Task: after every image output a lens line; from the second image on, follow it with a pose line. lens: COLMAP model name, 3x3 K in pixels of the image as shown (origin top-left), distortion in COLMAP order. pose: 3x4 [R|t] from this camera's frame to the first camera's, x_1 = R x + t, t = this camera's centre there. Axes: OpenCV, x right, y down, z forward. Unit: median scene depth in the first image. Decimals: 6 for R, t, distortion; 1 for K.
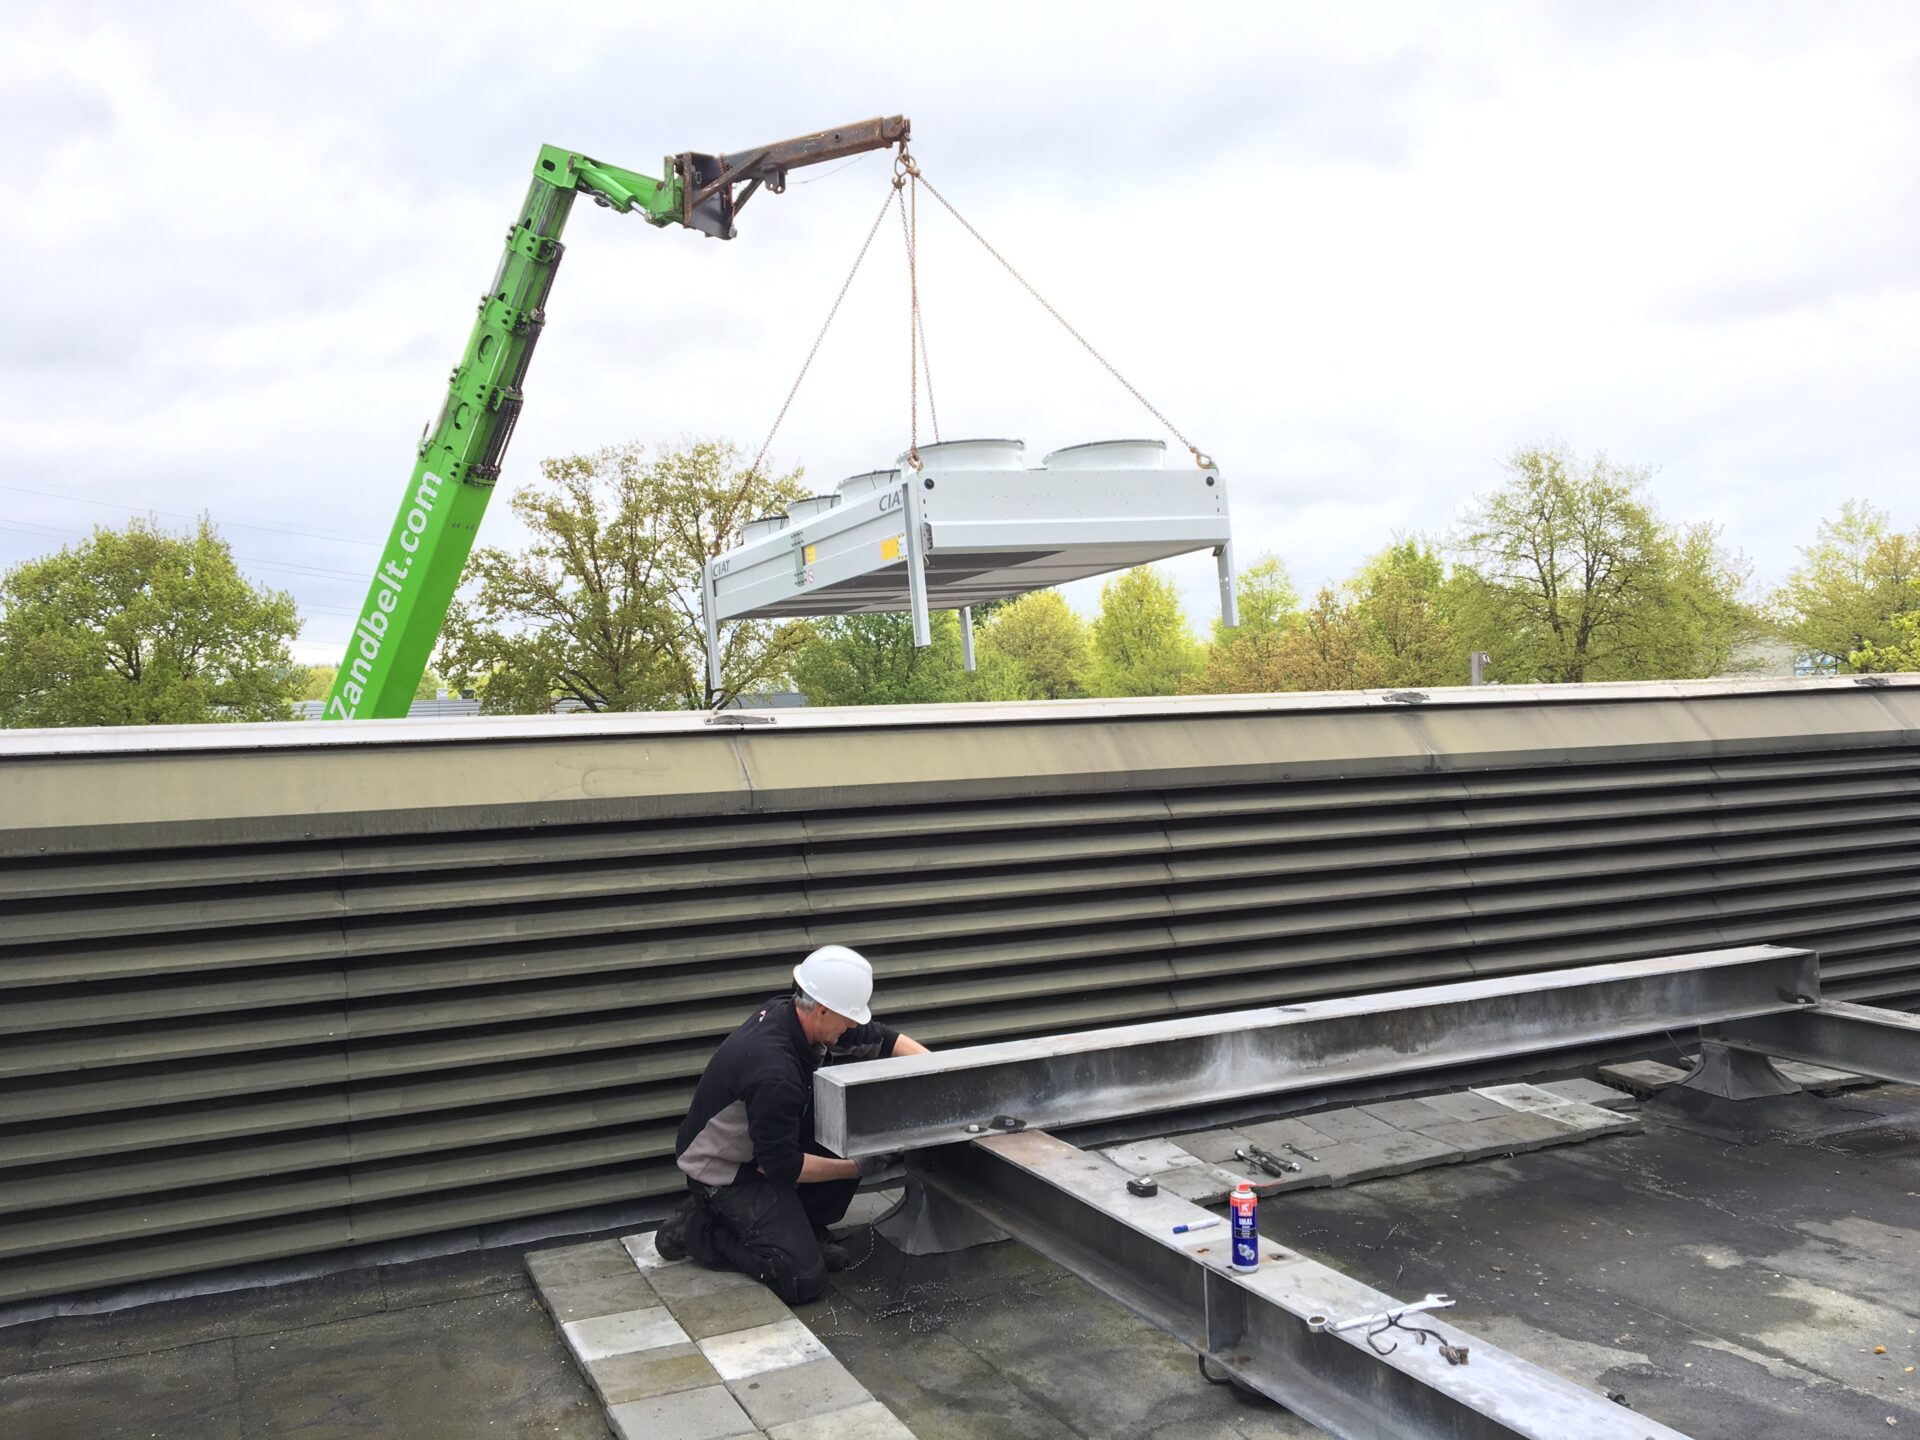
lens RADIAL K [[1587.8, 0, 960.0], [0, 1587.8, 720.0], [0, 0, 1]] dist [0.107212, -0.170932]
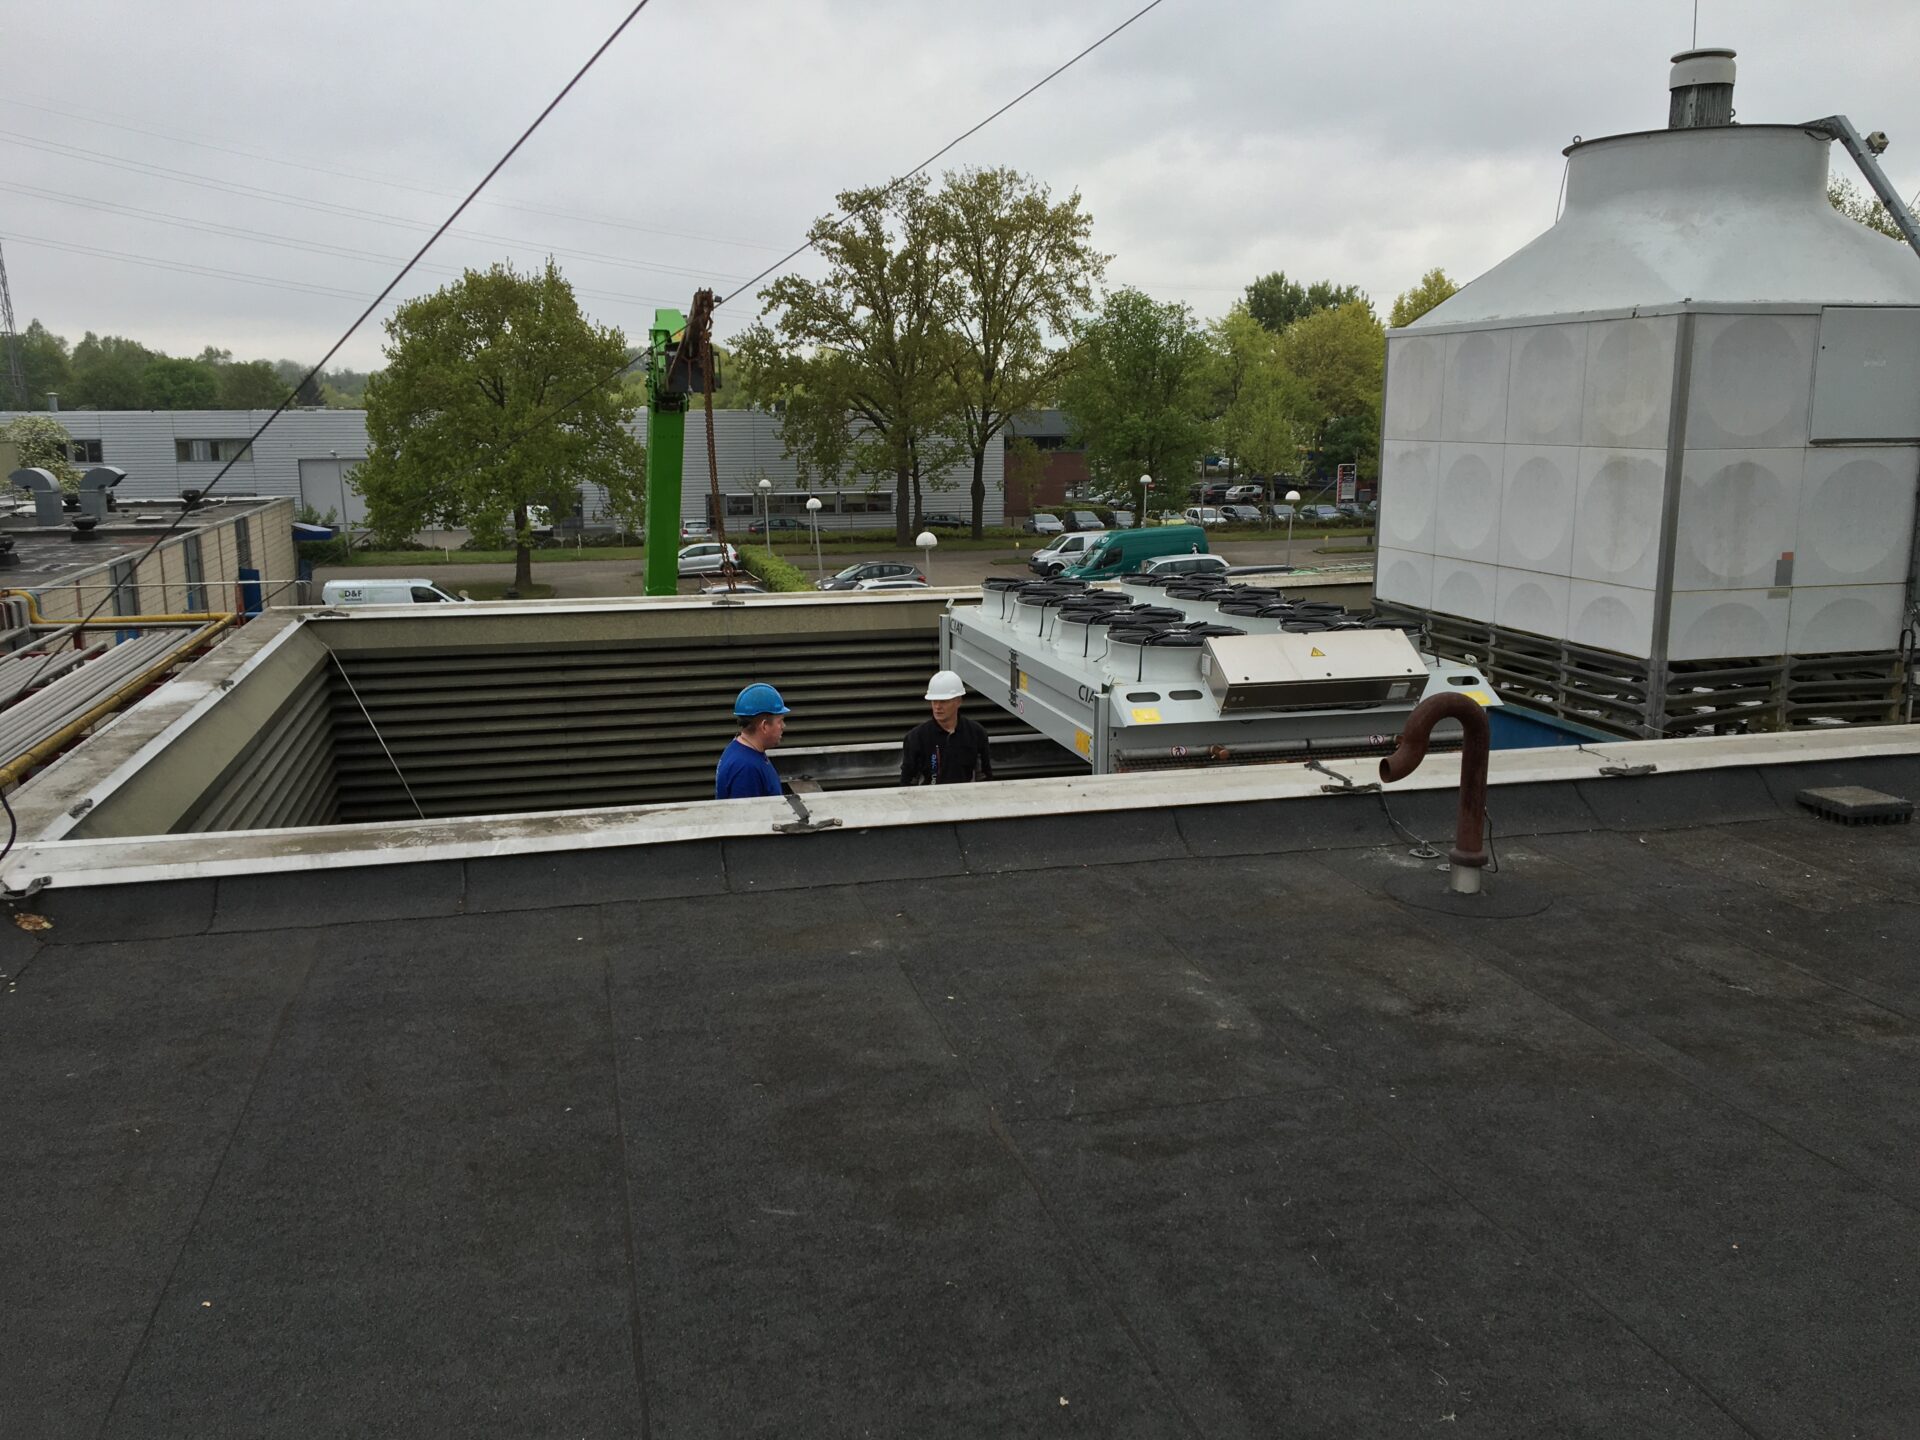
lens RADIAL K [[1587.8, 0, 960.0], [0, 1587.8, 720.0], [0, 0, 1]] dist [0.107212, -0.170932]
pose [[0.979409, 0.061940, -0.192148, 0.049882], [-0.024528, 0.981229, 0.191279, -0.021875], [0.200389, -0.182628, 0.962544, -0.091411]]
